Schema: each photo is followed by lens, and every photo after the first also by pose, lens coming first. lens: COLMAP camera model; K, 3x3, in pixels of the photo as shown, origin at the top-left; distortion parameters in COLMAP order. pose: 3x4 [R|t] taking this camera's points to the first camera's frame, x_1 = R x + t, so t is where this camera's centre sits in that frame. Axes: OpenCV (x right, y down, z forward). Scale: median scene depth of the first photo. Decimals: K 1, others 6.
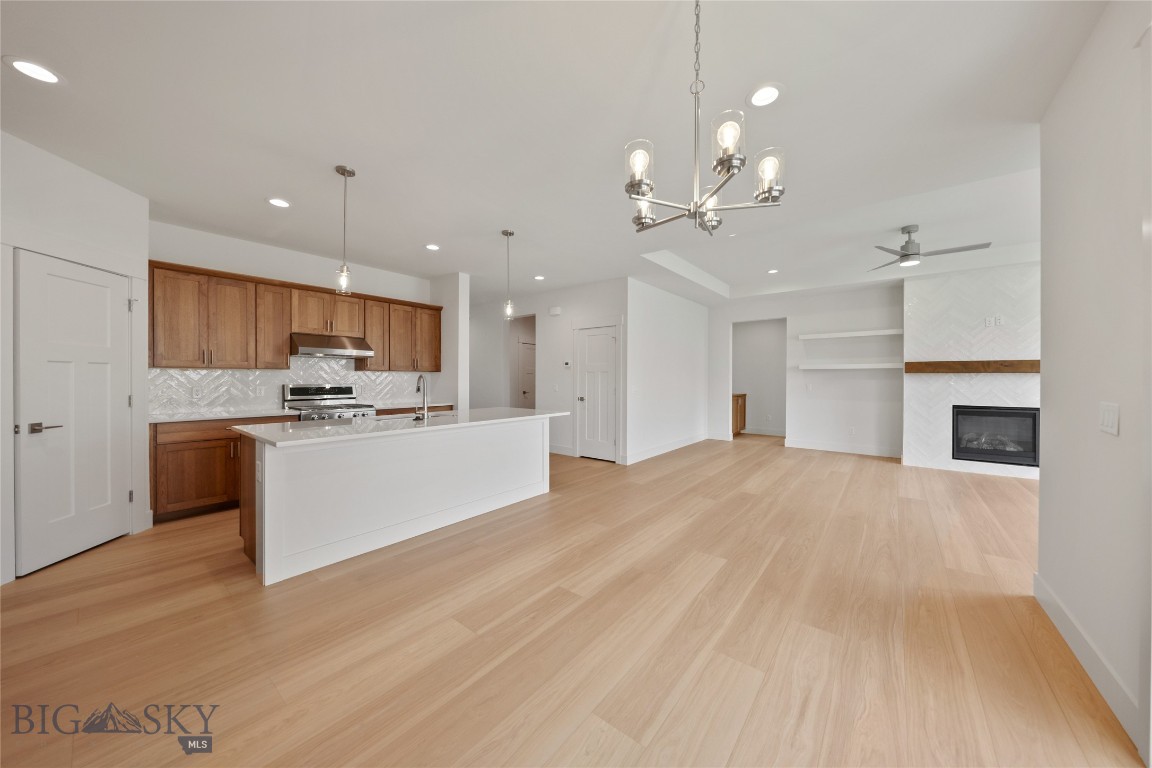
lens RADIAL K [[395.4, 0, 583.8], [0, 395.4, 379.4], [0, 0, 1]] dist [0.004826, -0.002875]
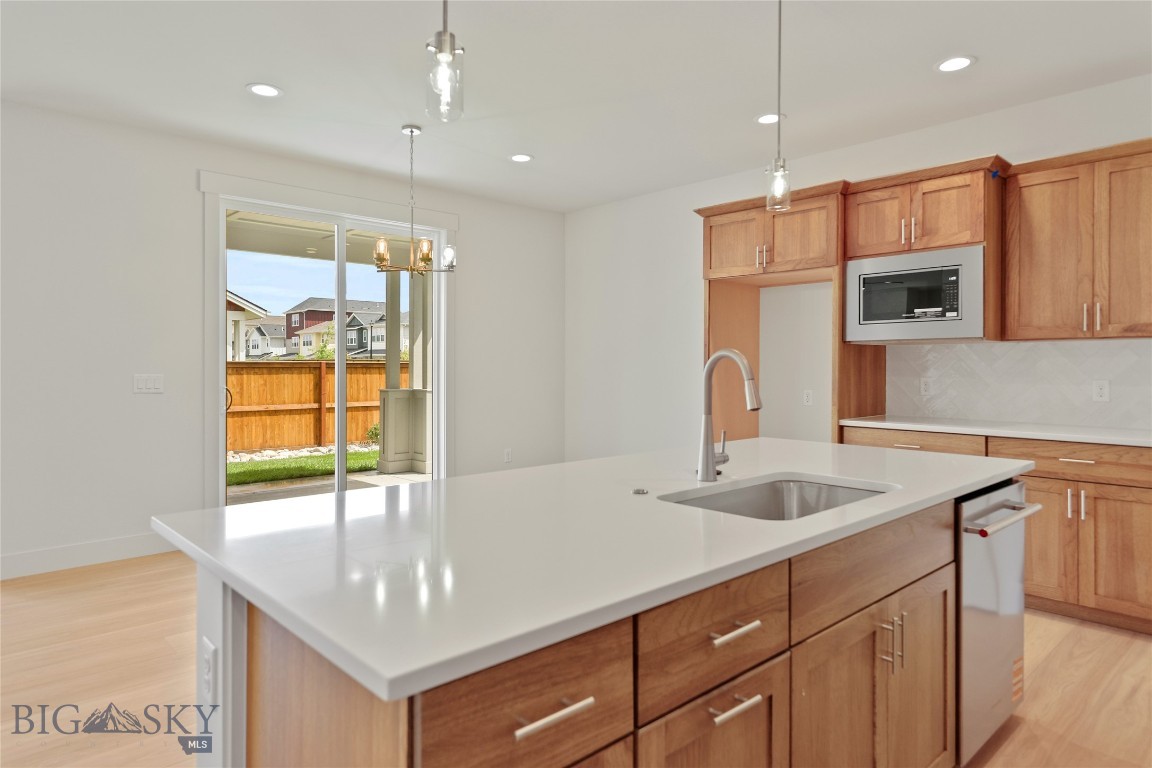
lens RADIAL K [[695.7, 0, 577.0], [0, 695.7, 367.1], [0, 0, 1]] dist [0.026756, 0.000071]
pose [[-0.988840, -0.005223, 0.148889, -0.313877], [-0.003618, 0.999932, 0.011049, -0.004444], [-0.148937, 0.010387, -0.988792, 1.339022]]
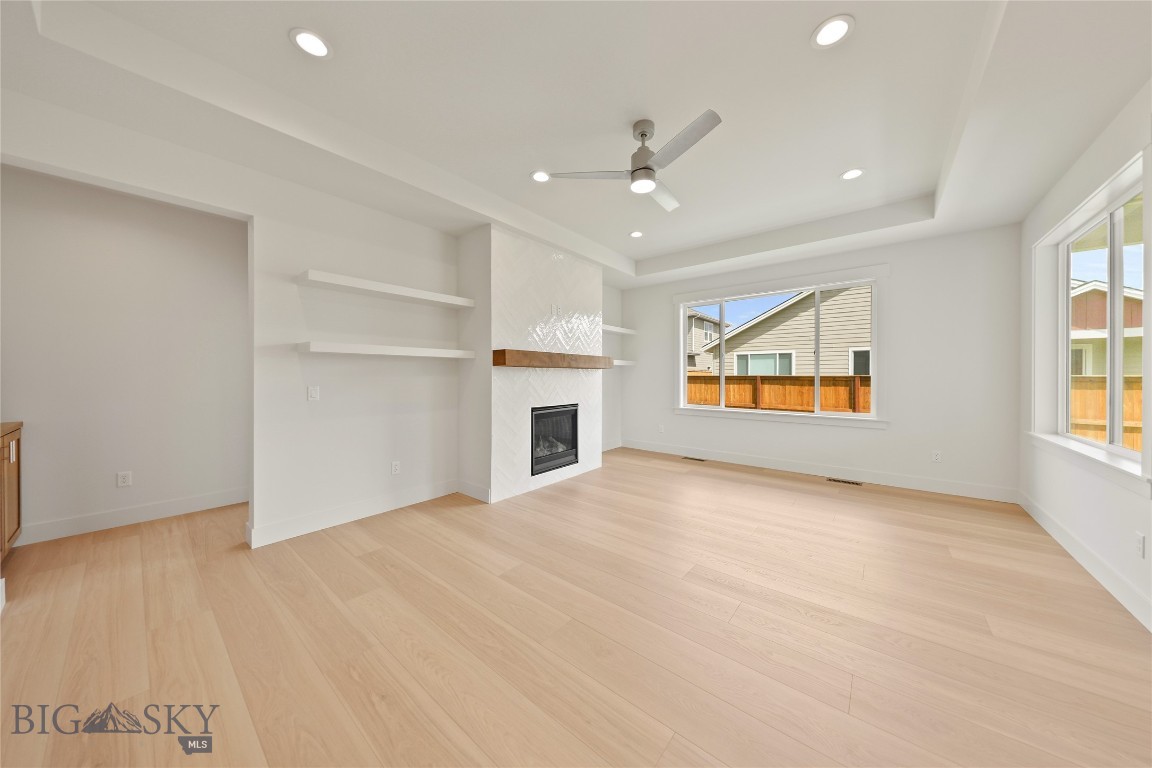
lens RADIAL K [[367.4, 0, 586.2], [0, 367.4, 380.6], [0, 0, 1]] dist [-0.002847, -0.000124]
pose [[0.011922, -0.014369, 0.999826, 0.260780], [0.002708, 0.999894, 0.014338, -0.000313], [-0.999925, 0.002537, 0.011960, 1.133028]]
